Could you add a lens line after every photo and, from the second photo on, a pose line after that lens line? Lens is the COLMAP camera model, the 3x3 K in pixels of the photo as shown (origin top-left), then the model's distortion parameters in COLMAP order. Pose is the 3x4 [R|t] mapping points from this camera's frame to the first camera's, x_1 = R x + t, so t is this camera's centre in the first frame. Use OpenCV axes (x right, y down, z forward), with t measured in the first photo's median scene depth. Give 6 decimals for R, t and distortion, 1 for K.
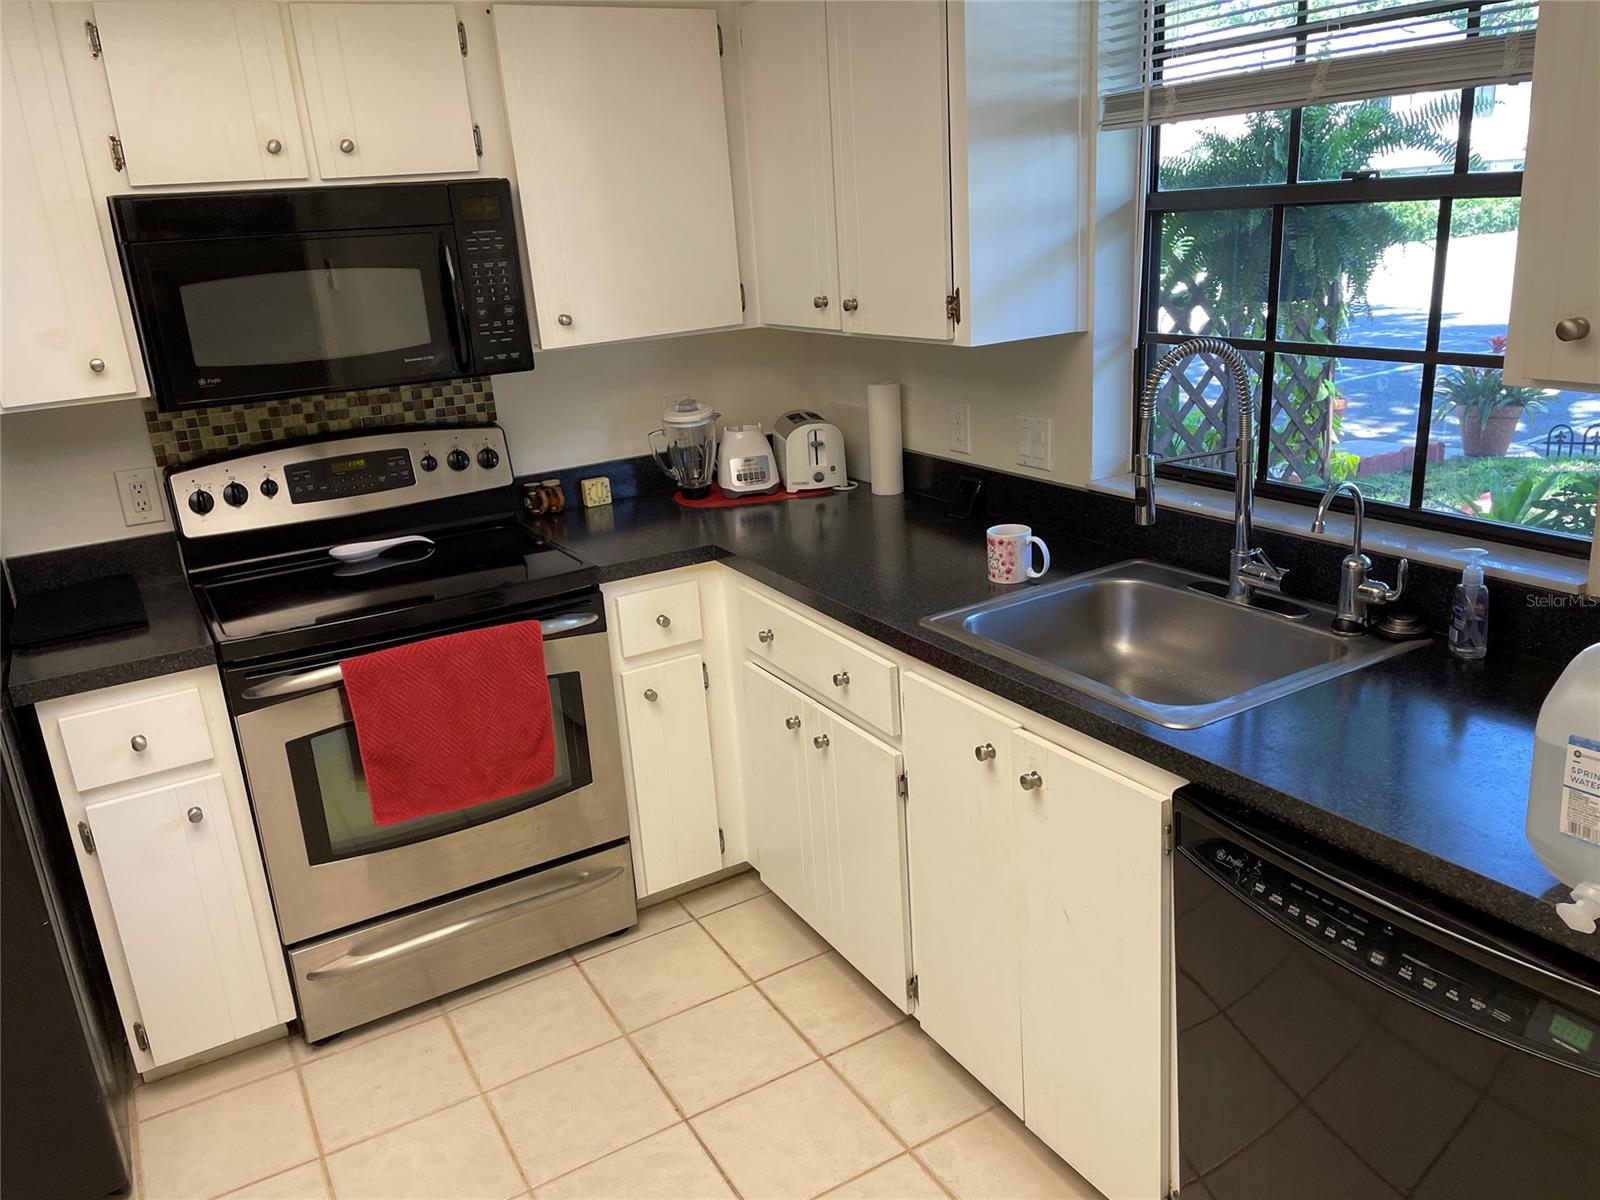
lens RADIAL K [[1202.0, 0, 812.8], [0, 1202.0, 599.4], [0, 0, 1]] dist [0.048522, -0.066967]
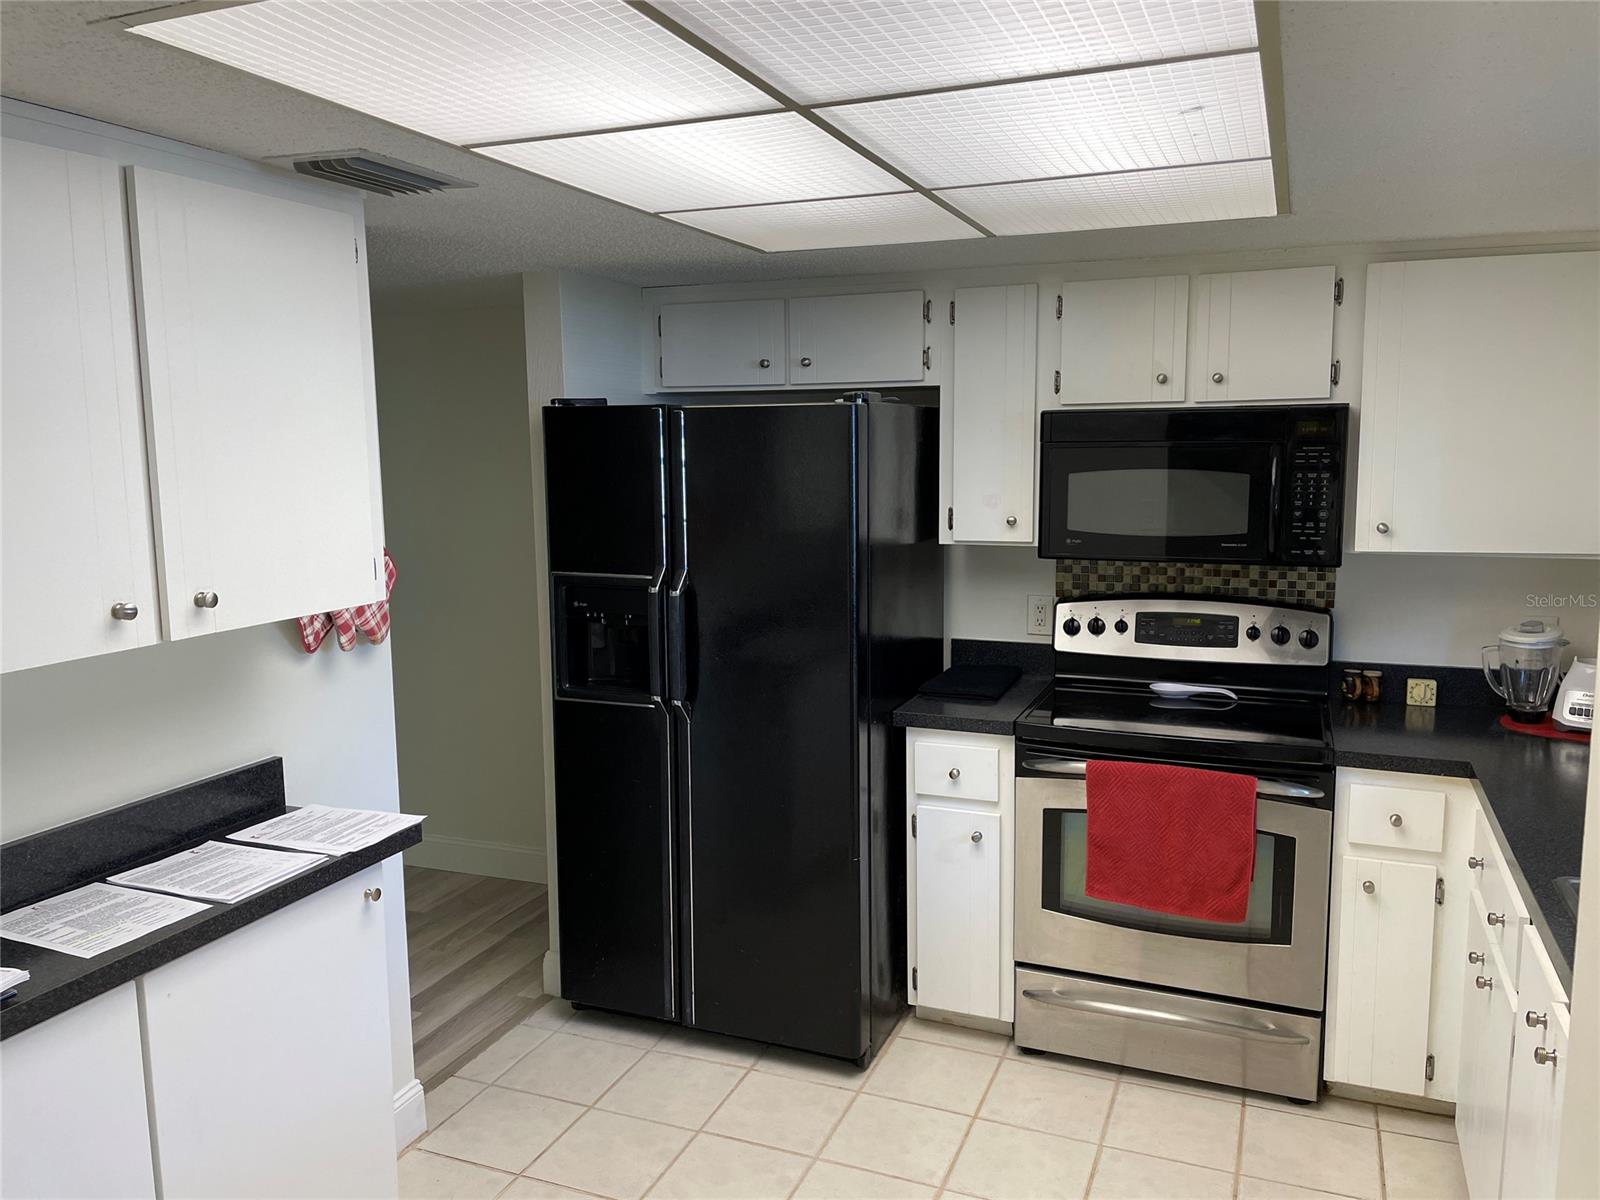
lens RADIAL K [[1202.0, 0, 791.5], [0, 1202.0, 597.9], [0, 0, 1]] dist [0.048522, -0.066967]
pose [[0.599556, 0.166037, -0.782921, 0.348667], [-0.269433, 0.963017, -0.002099, -0.023797], [0.753617, 0.212203, 0.622118, -0.076661]]
